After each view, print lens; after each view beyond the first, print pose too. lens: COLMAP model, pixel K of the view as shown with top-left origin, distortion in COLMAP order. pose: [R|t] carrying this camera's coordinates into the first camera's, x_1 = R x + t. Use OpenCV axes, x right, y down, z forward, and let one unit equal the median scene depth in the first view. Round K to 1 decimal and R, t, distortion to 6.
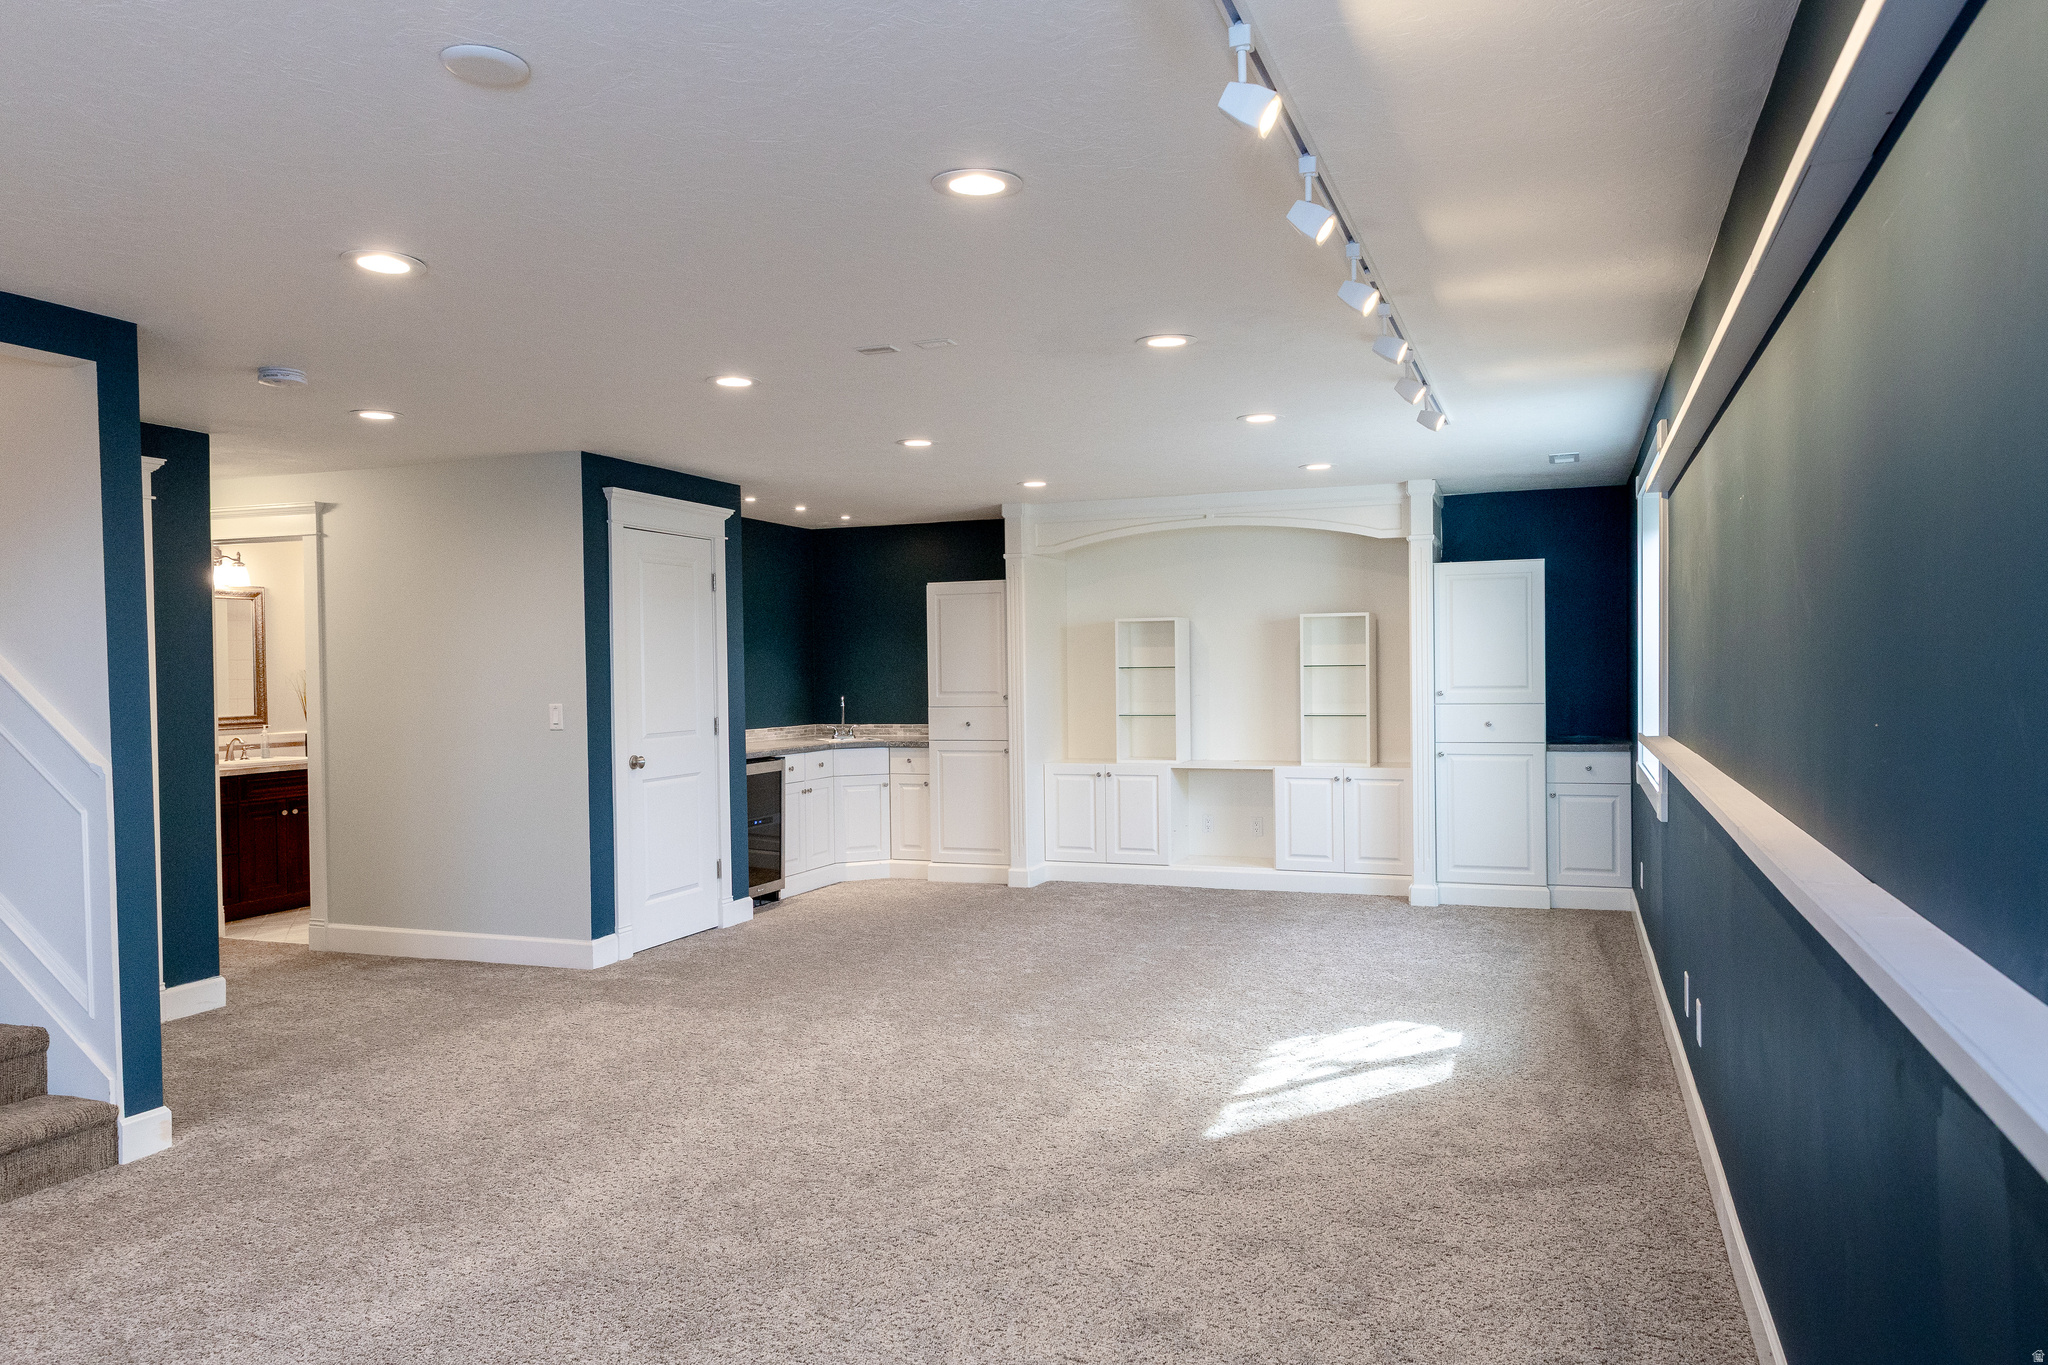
lens RADIAL K [[1386.2, 0, 1022.6], [0, 1386.2, 680.2], [0, 0, 1]] dist [0.019516, 0.004483]
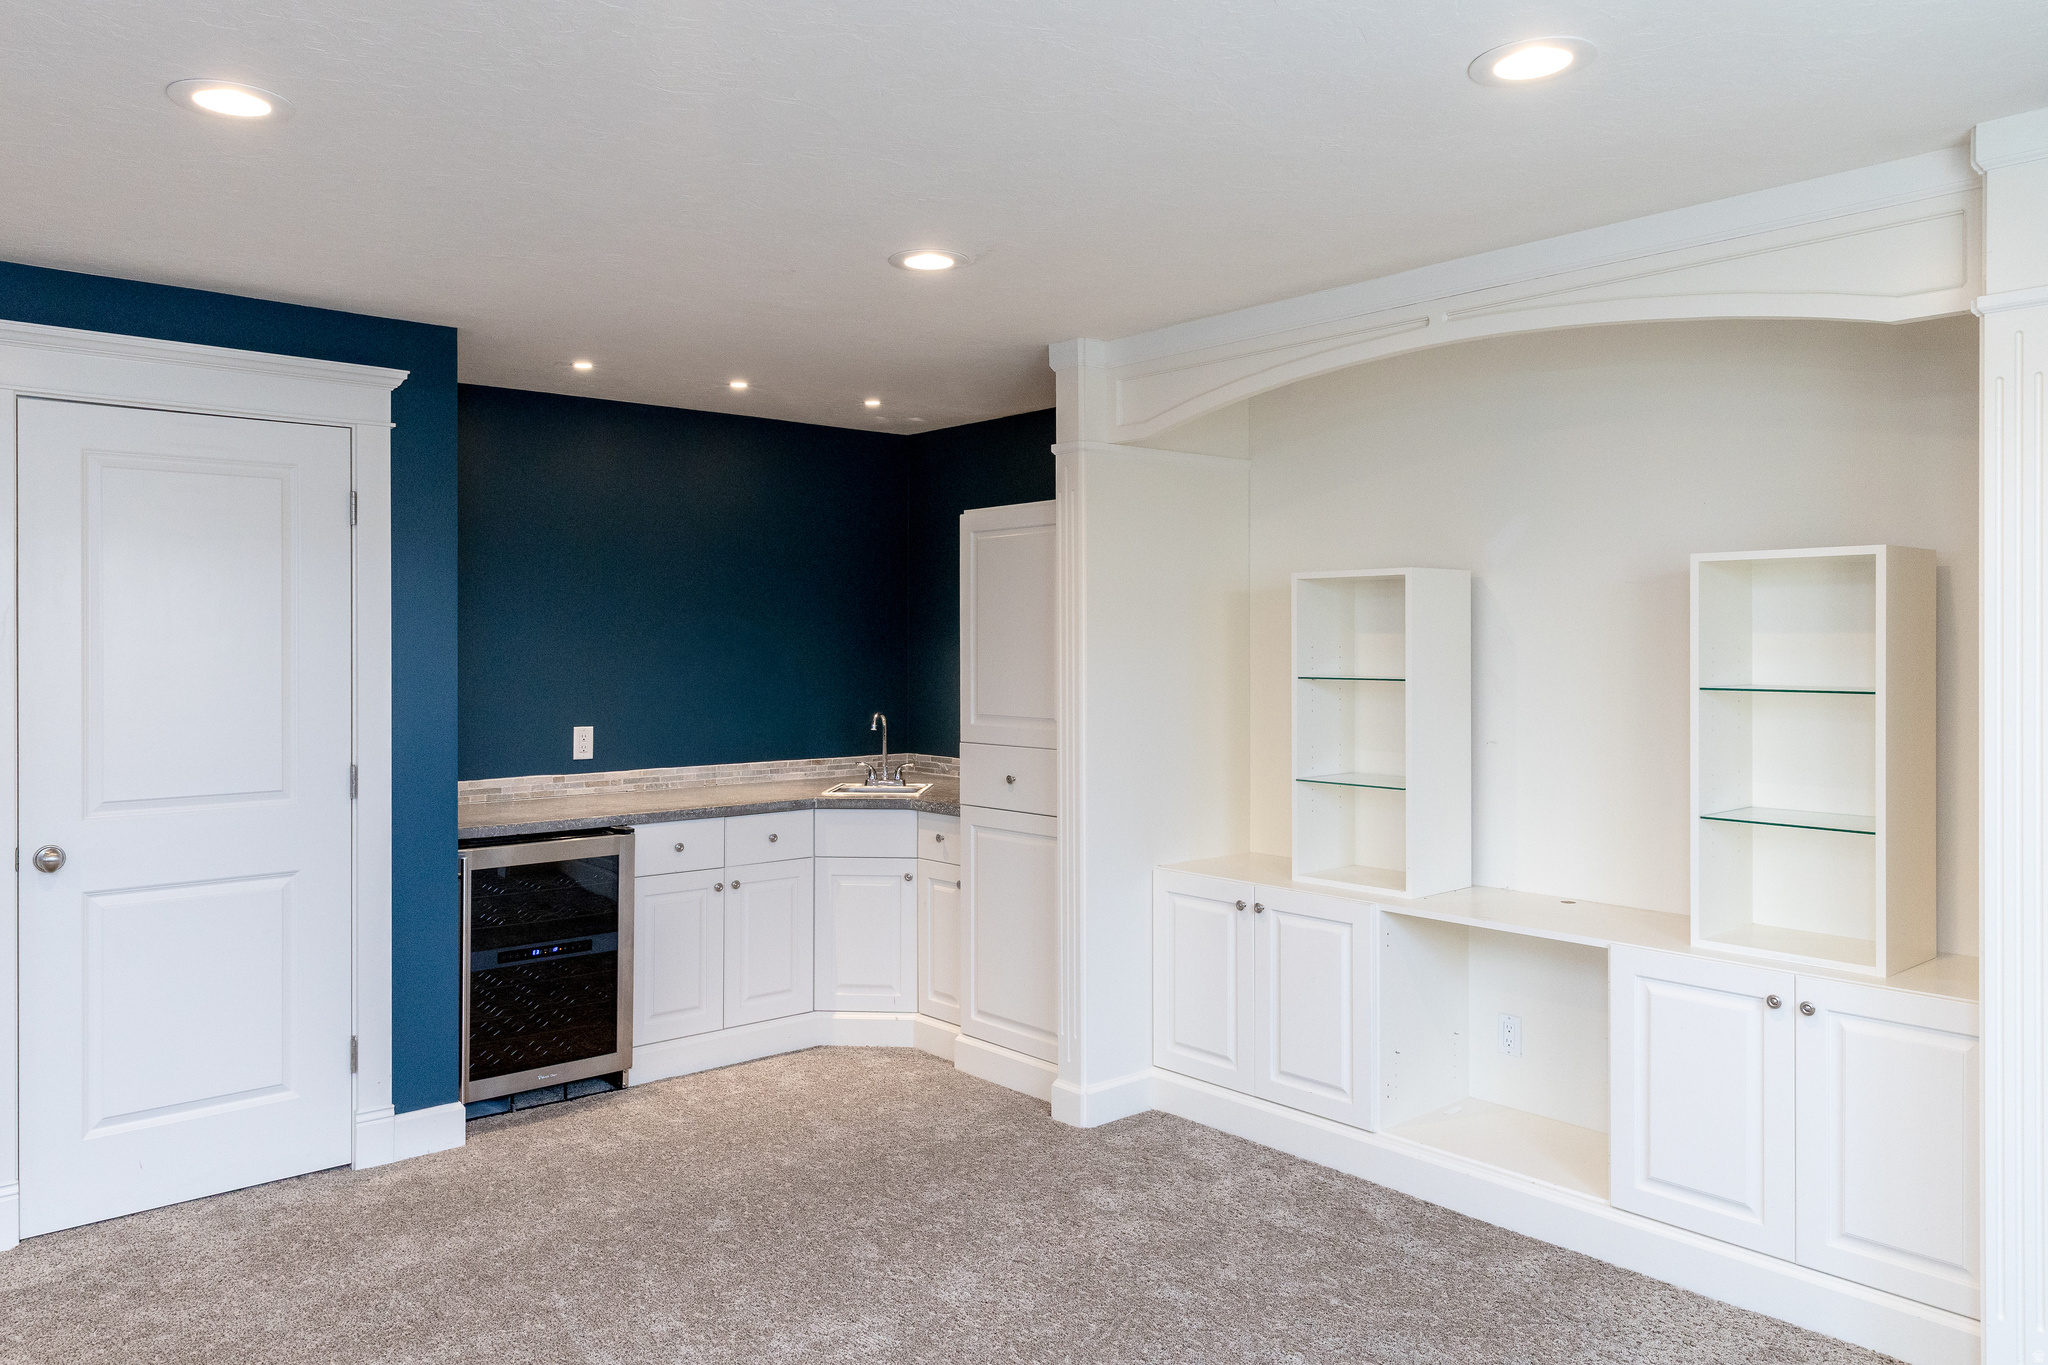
lens RADIAL K [[1386.2, 0, 1047.3], [0, 1386.2, 638.4], [0, 0, 1]] dist [0.019516, 0.004483]
pose [[0.880549, 0.011168, -0.473823, 0.228630], [-0.015229, 0.999873, -0.004735, -0.019744], [0.473710, 0.011385, 0.880607, 0.578459]]
